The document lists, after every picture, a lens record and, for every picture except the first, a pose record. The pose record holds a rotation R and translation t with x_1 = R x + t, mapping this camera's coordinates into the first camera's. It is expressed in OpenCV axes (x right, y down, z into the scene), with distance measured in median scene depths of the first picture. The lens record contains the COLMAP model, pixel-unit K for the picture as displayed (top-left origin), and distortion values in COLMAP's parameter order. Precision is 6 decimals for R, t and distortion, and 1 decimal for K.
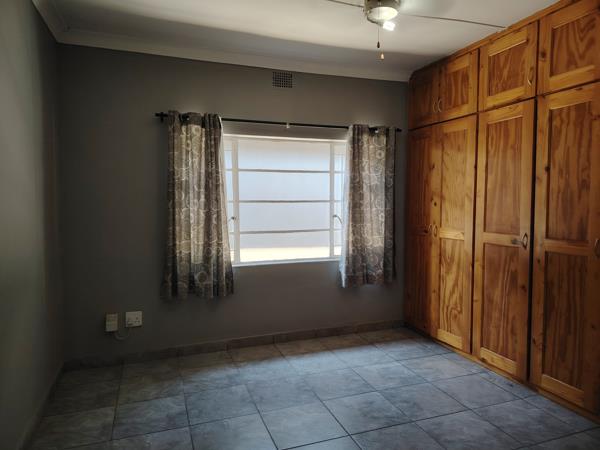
lens RADIAL K [[418.3, 0, 302.3], [0, 418.3, 224.3], [0, 0, 1]] dist [0.102913, -0.137042]
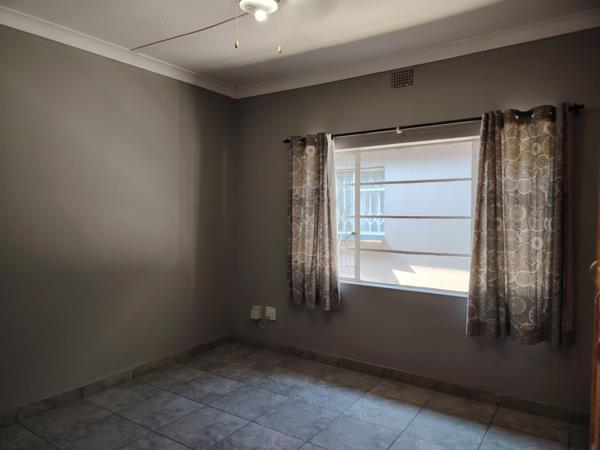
lens RADIAL K [[418.3, 0, 302.3], [0, 418.3, 224.3], [0, 0, 1]] dist [0.102913, -0.137042]
pose [[0.580432, 0.027811, -0.813834, 0.605941], [-0.054400, 0.998508, -0.004677, -0.027694], [0.812490, 0.046988, 0.581079, 0.364676]]
